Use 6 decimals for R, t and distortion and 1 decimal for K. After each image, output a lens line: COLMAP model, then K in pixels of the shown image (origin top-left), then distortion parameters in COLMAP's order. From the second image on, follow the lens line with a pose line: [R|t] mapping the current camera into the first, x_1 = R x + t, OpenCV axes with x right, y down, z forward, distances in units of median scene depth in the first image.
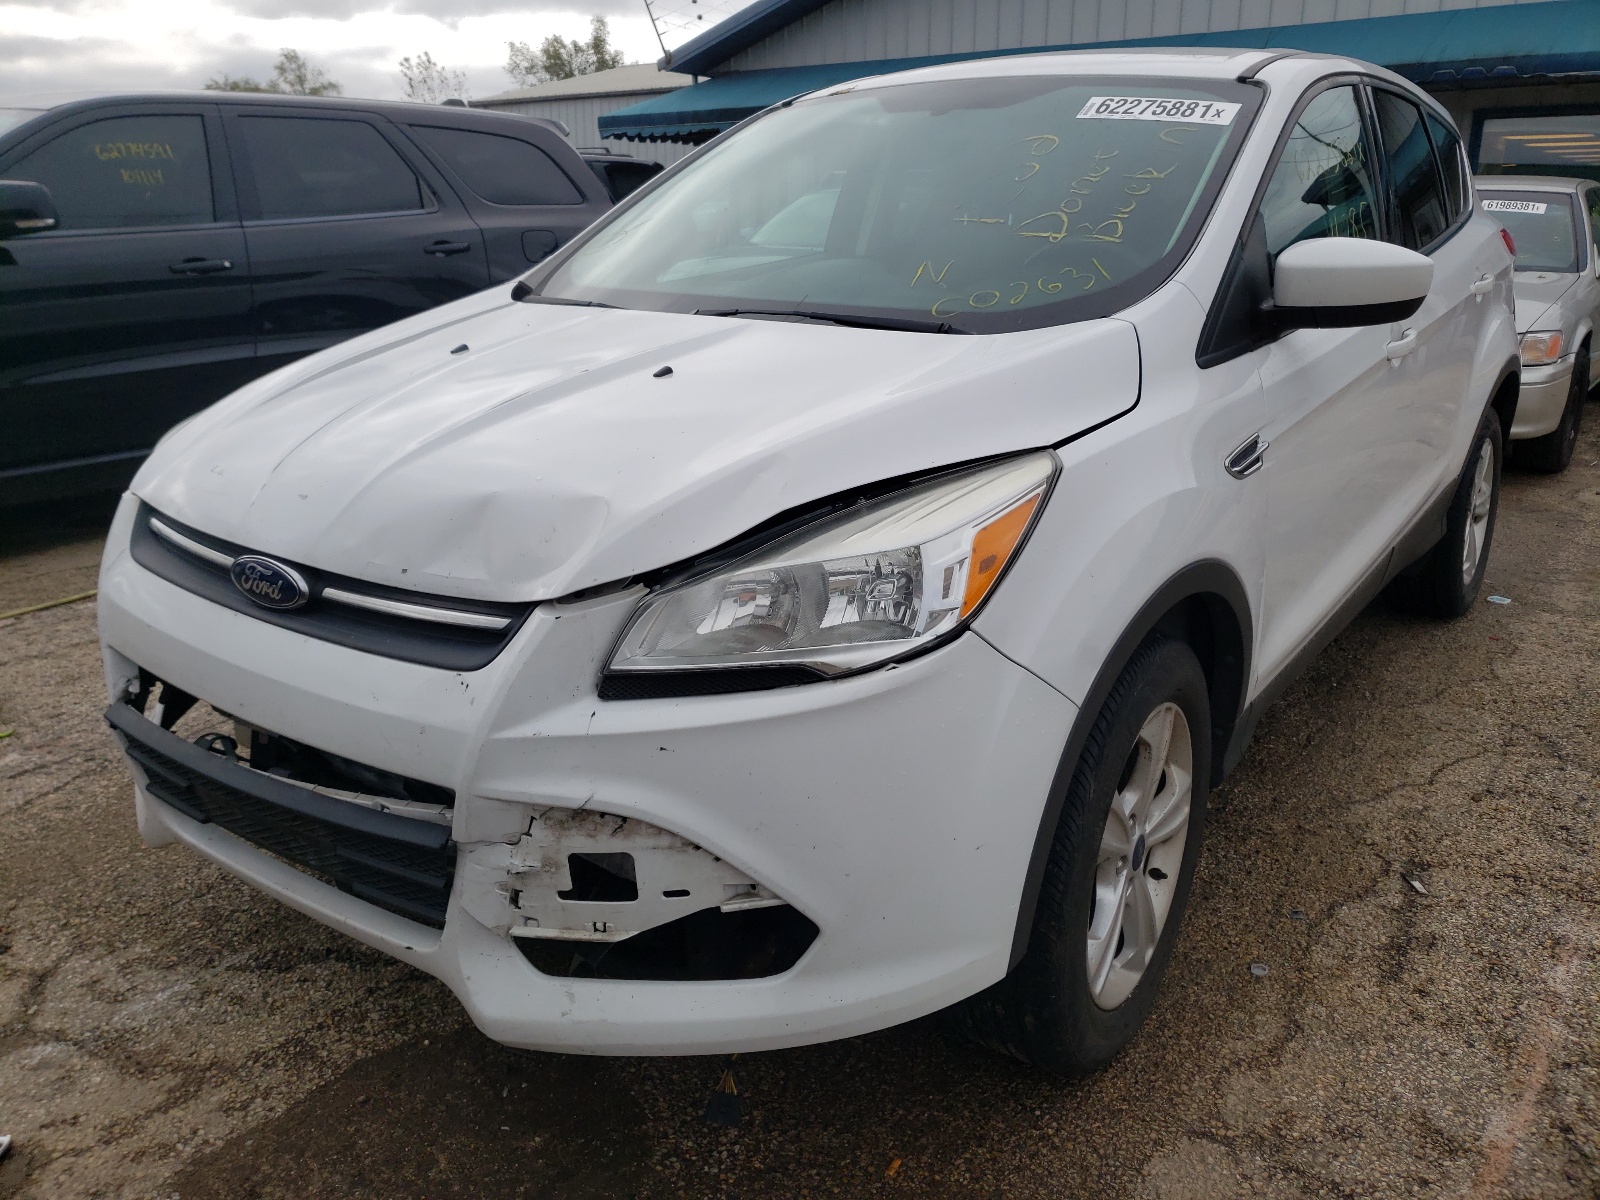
lens RADIAL K [[1254.7, 0, 802.7], [0, 1254.7, 574.2], [0, 0, 1]] dist [-0.007683, 0.051239]
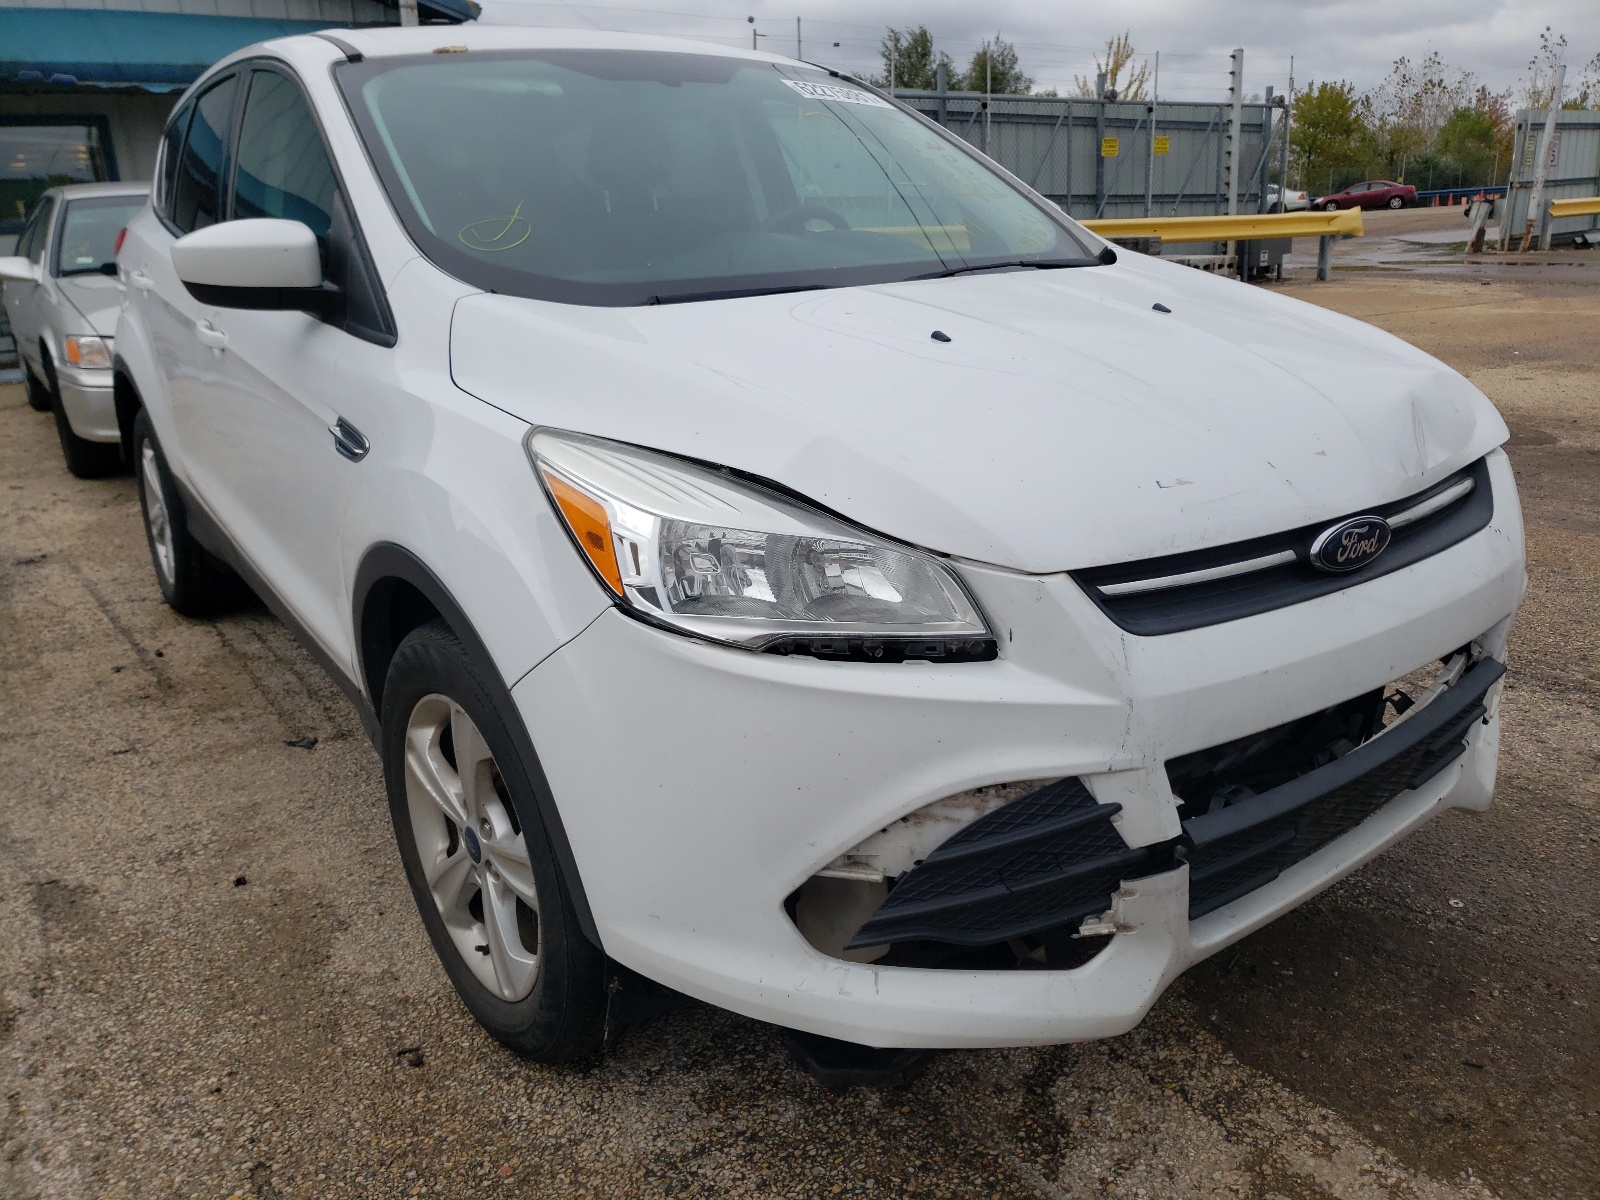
lens RADIAL K [[1283.7, 0, 814.3], [0, 1283.7, 602.8], [0, 0, 1]] dist [-0.012593, 0.094353]
pose [[0.278518, -0.304785, 0.910787, -1.303088], [0.299576, 0.928568, 0.219125, -0.260393], [-0.912514, 0.211820, 0.349930, 0.938654]]
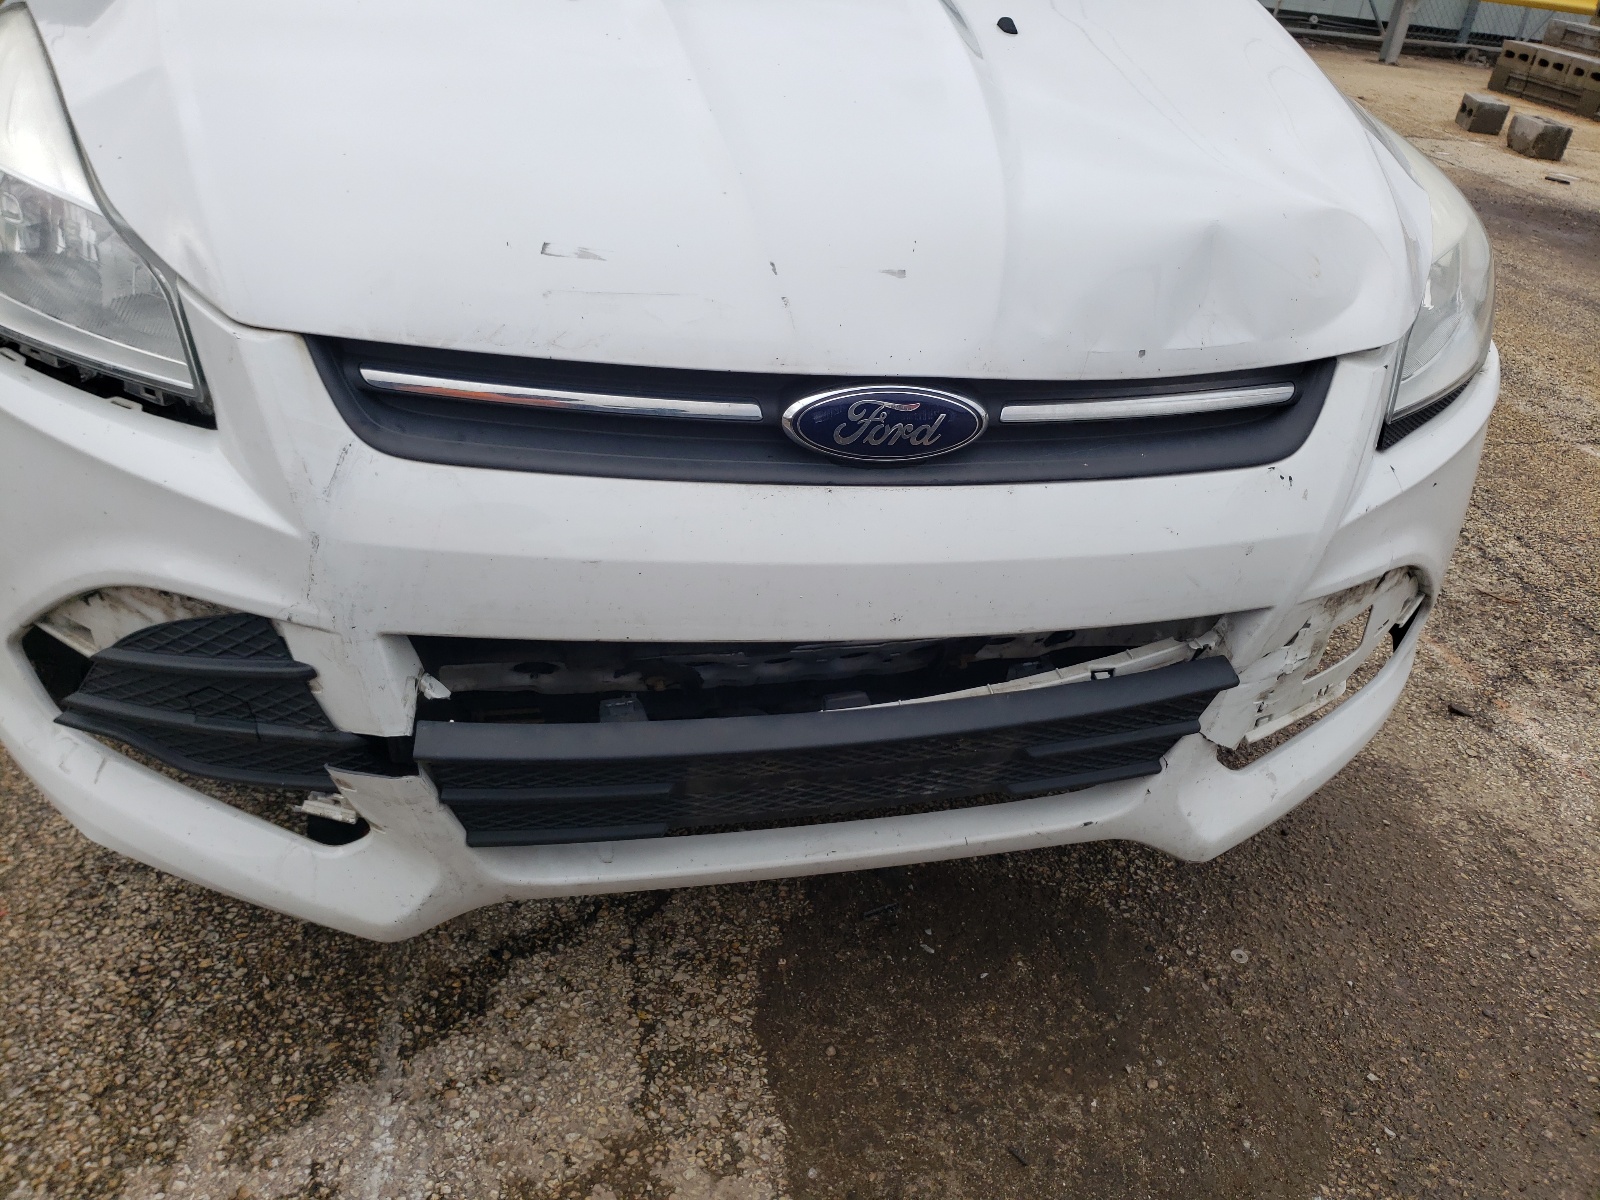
lens RADIAL K [[1254.7, 0, 802.7], [0, 1254.7, 574.2], [0, 0, 1]] dist [-0.007683, 0.051239]
pose [[0.650311, -0.322651, 0.687744, -0.816184], [0.116822, 0.937028, 0.329138, -0.120012], [-0.750632, -0.133699, 0.647052, 0.559859]]
